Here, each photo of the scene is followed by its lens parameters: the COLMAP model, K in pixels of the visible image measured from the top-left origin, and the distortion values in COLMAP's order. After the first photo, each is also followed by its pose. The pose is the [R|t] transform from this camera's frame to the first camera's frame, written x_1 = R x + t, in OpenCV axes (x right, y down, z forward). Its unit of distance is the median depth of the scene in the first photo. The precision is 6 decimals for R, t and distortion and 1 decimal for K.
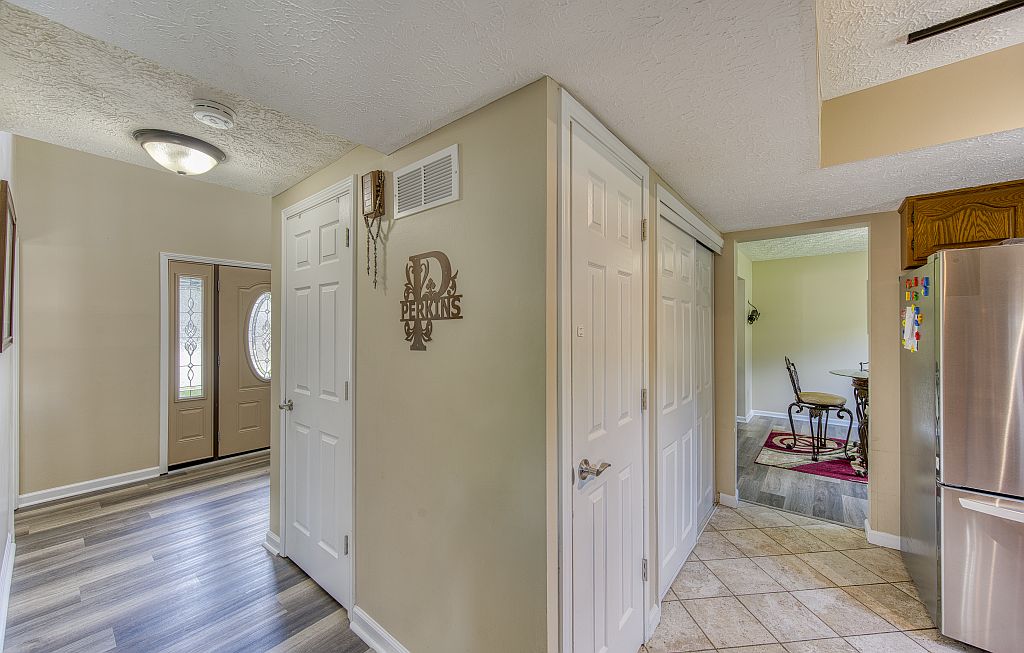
lens RADIAL K [[381.9, 0, 514.7], [0, 381.9, 327.4], [0, 0, 1]] dist [-0.001099, -0.001268]
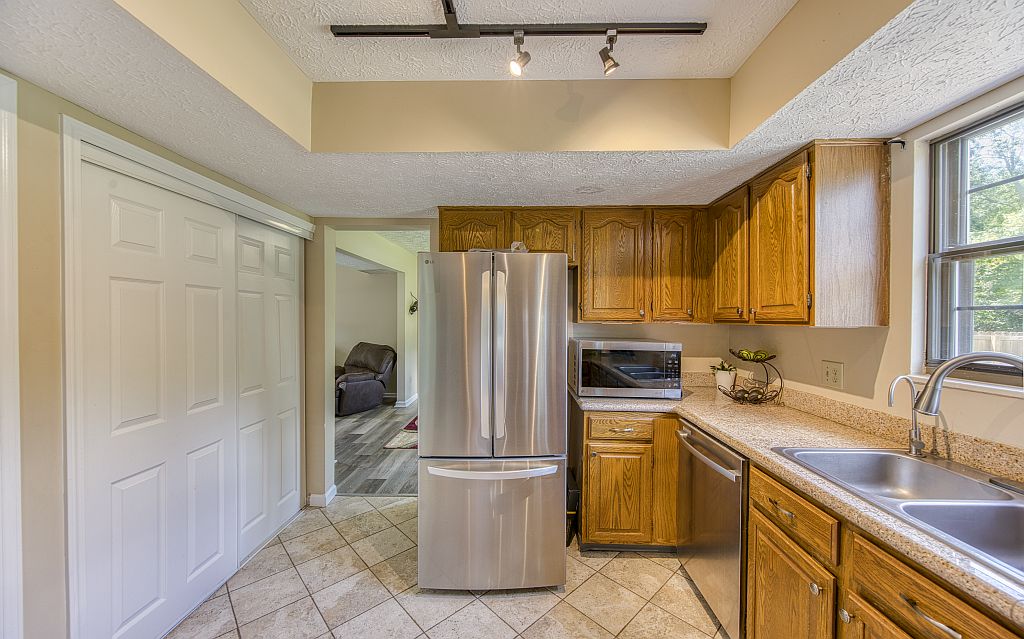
lens RADIAL K [[383.2, 0, 511.4], [0, 383.2, 322.2], [0, 0, 1]] dist [-0.002691, -0.000109]
pose [[0.788082, -0.002696, 0.615565, 0.459863], [-0.007445, 0.999876, 0.013911, -0.008234], [-0.615526, -0.015546, 0.787964, -0.051379]]
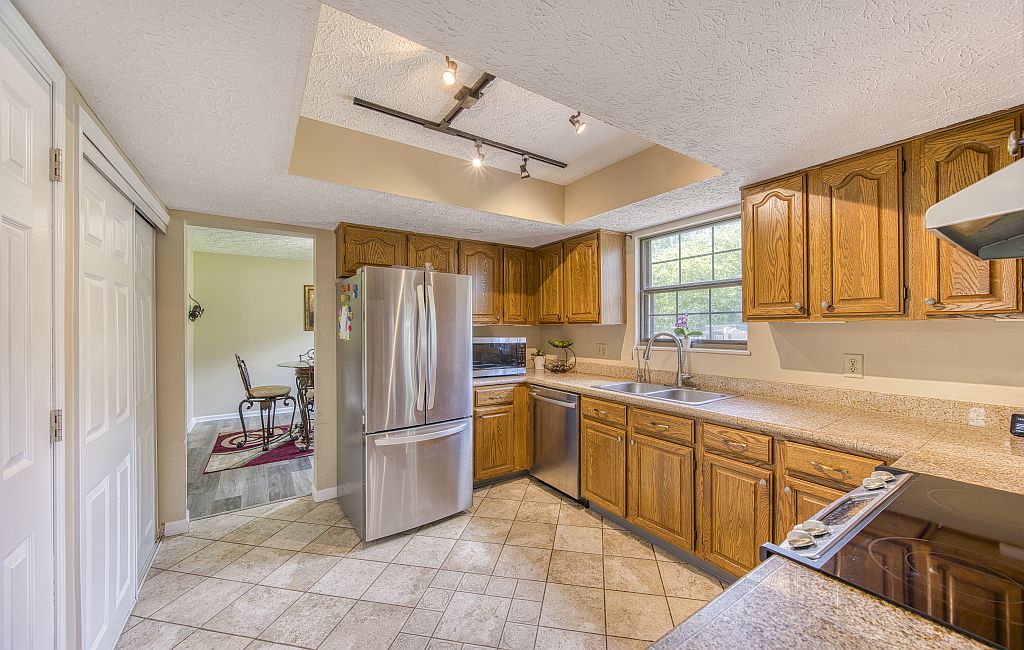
lens RADIAL K [[383.2, 0, 519.9], [0, 383.2, 327.5], [0, 0, 1]] dist [-0.002691, -0.000109]
pose [[0.286333, -0.000996, 0.958130, -0.041092], [0.000612, 0.999999, 0.000857, 0.015038], [-0.958130, 0.000341, 0.286333, 0.041986]]
